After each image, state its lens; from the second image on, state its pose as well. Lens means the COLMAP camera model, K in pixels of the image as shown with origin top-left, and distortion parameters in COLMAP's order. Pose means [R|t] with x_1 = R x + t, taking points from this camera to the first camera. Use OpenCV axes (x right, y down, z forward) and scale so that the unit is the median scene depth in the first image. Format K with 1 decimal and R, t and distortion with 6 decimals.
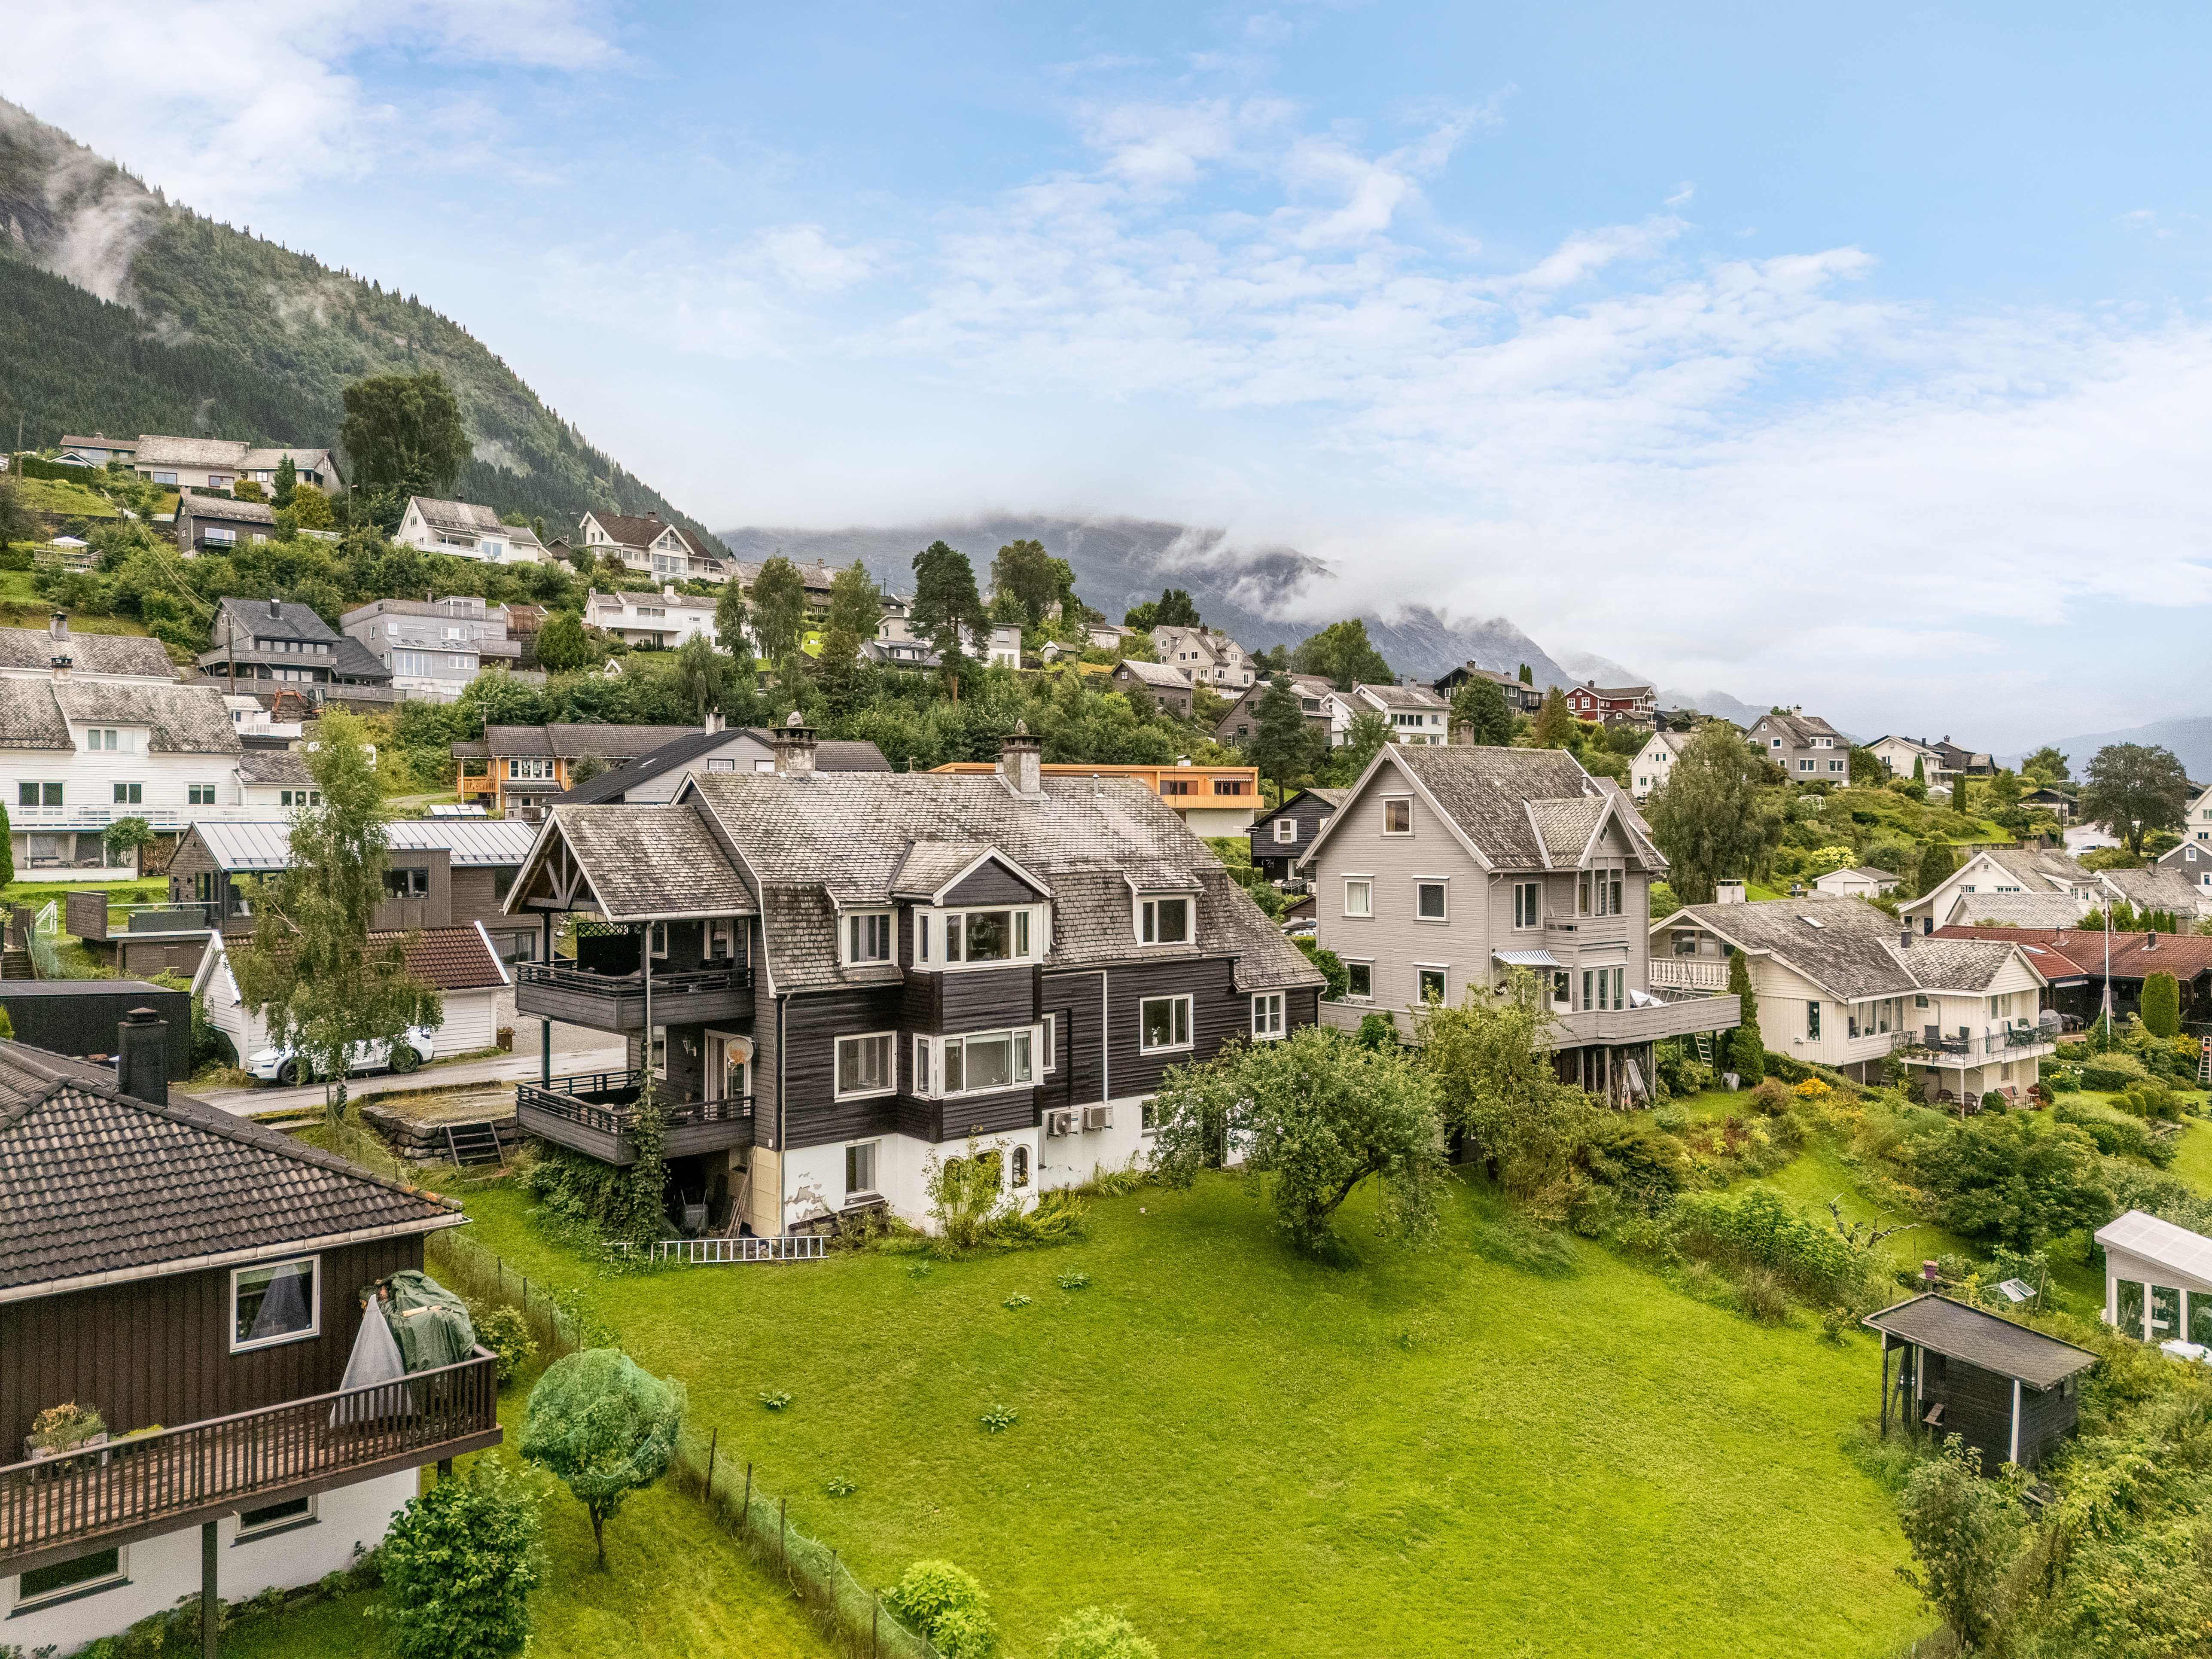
lens RADIAL K [[1609.1, 0, 1111.2], [0, 1609.1, 834.7], [0, 0, 1]] dist [0.079574, -0.070720]
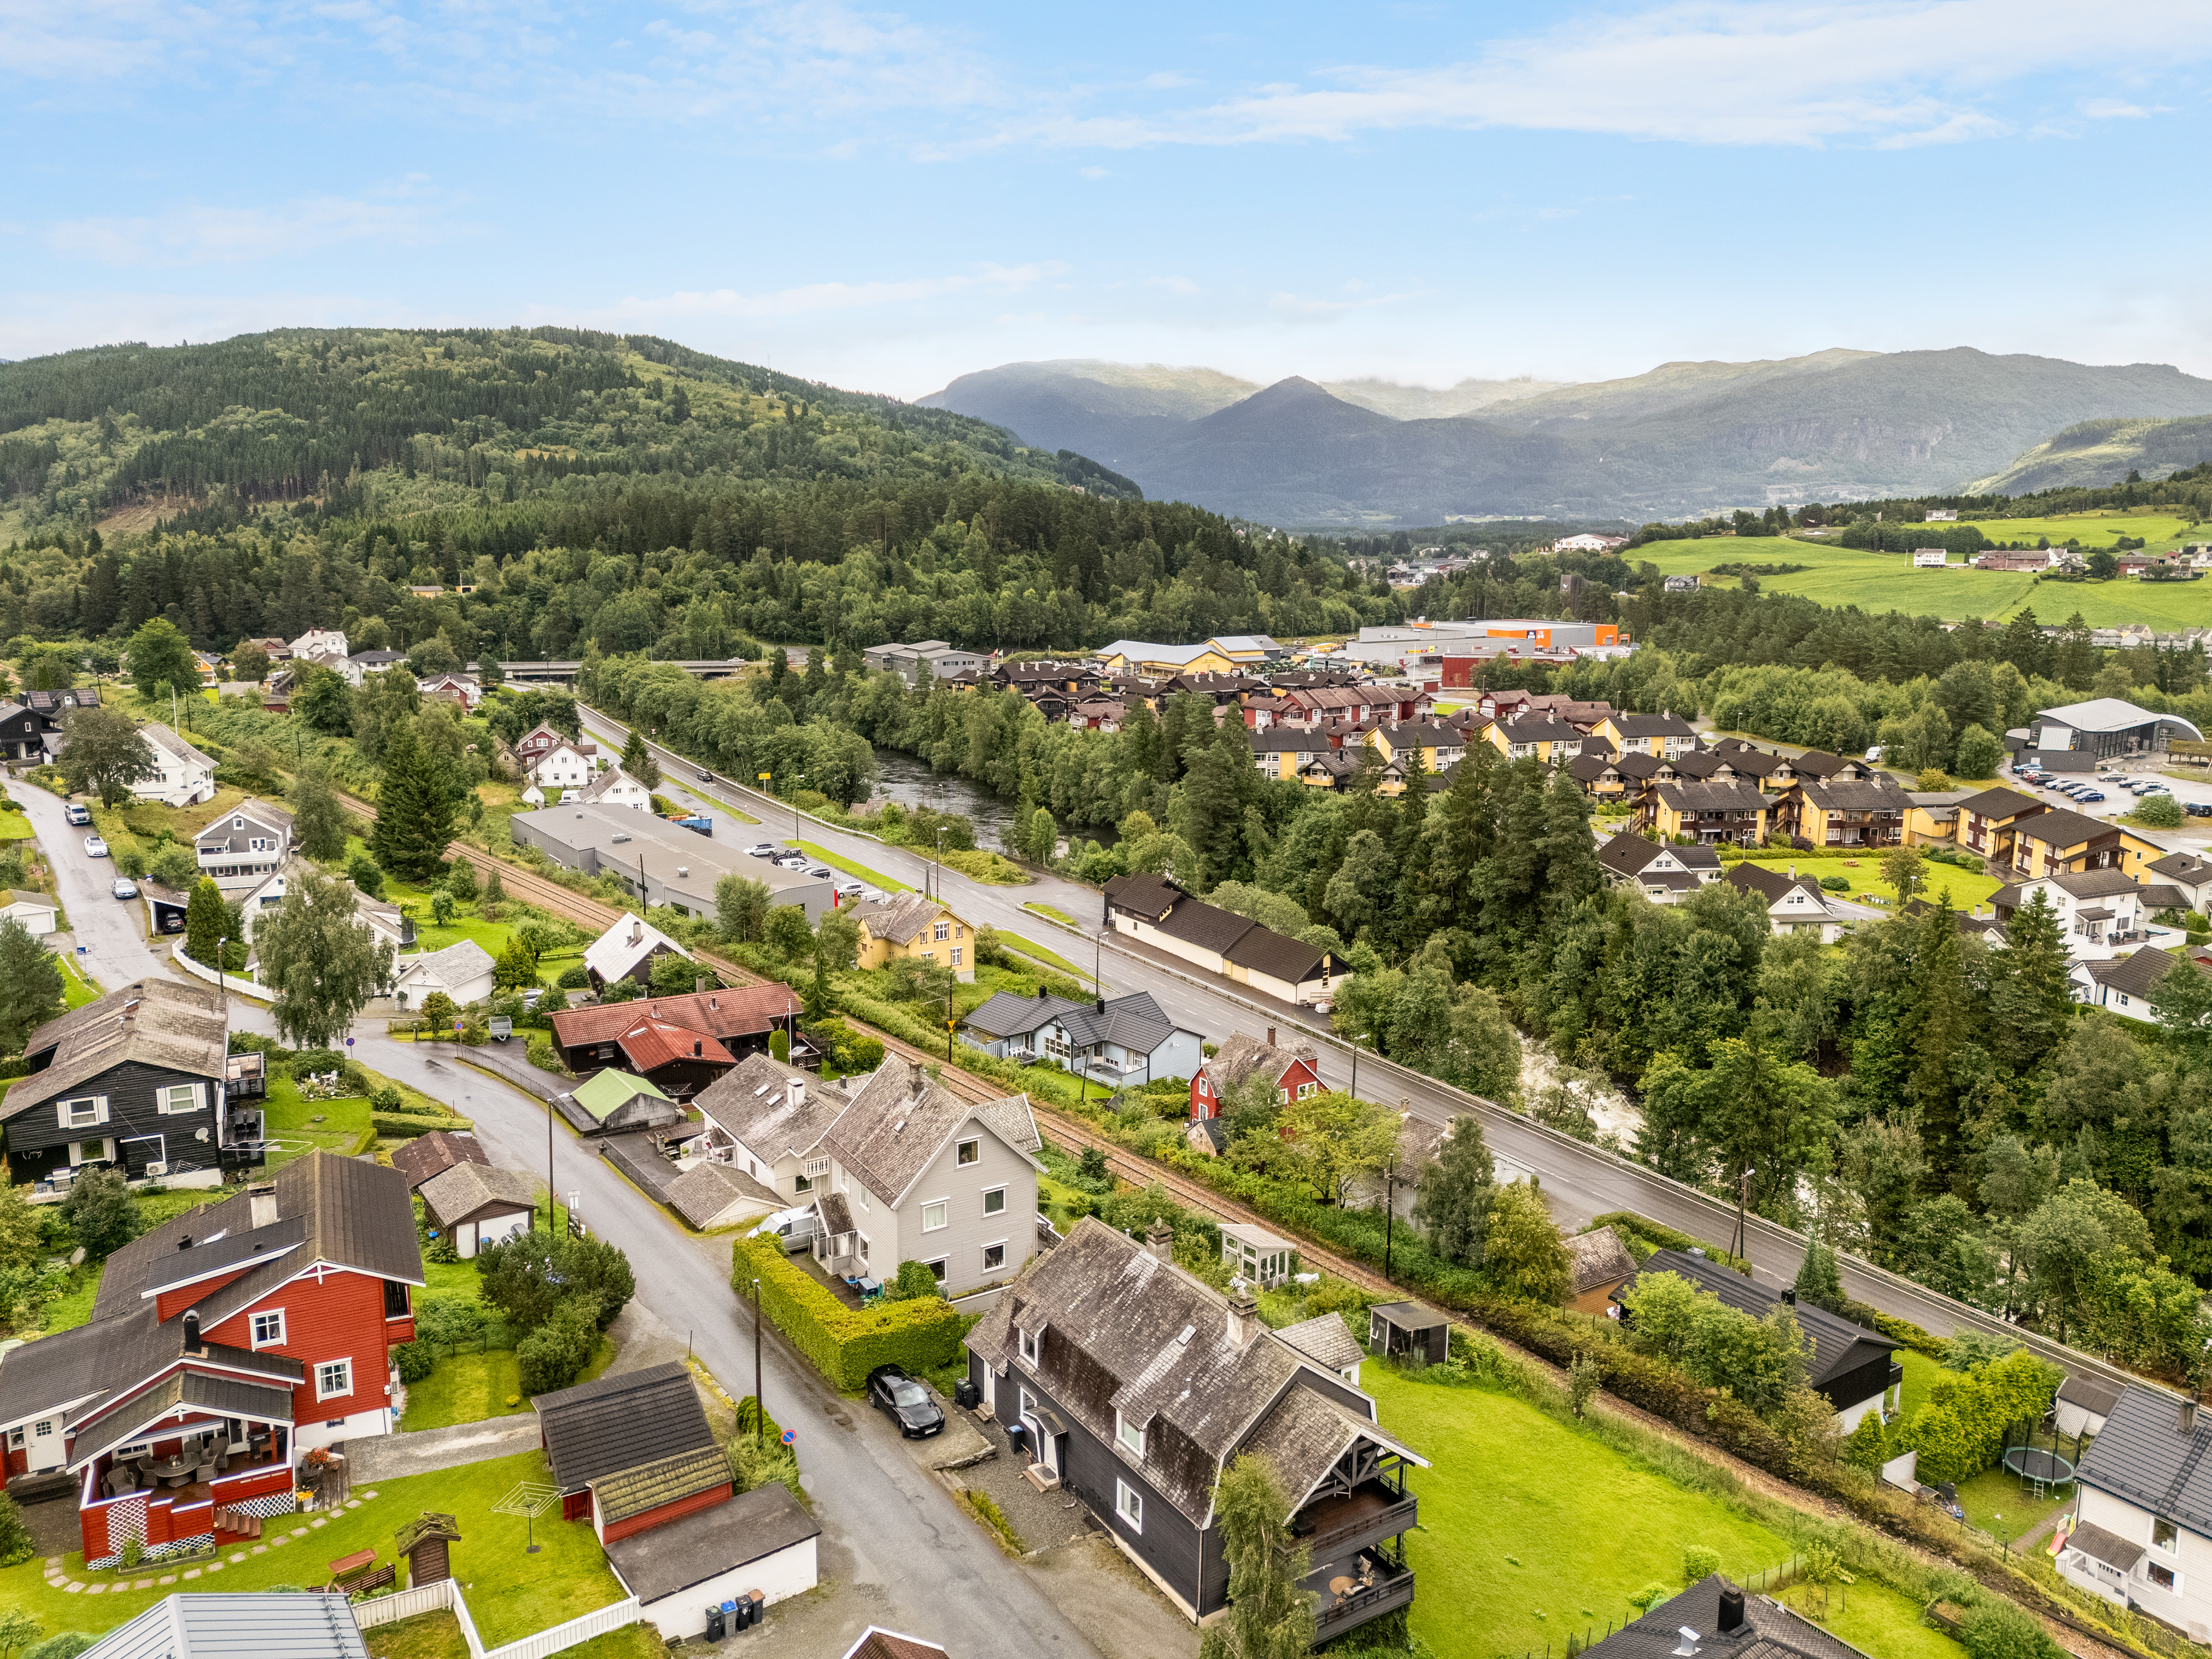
lens RADIAL K [[1609.0, 0, 1111.2], [0, 1609.0, 834.7], [0, 0, 1]] dist [0.079574, -0.070720]
pose [[0.104545, -0.176460, 0.978740, -0.424364], [-0.011934, 0.983840, 0.178654, -0.199441], [-0.994448, -0.030358, 0.100750, 0.263147]]
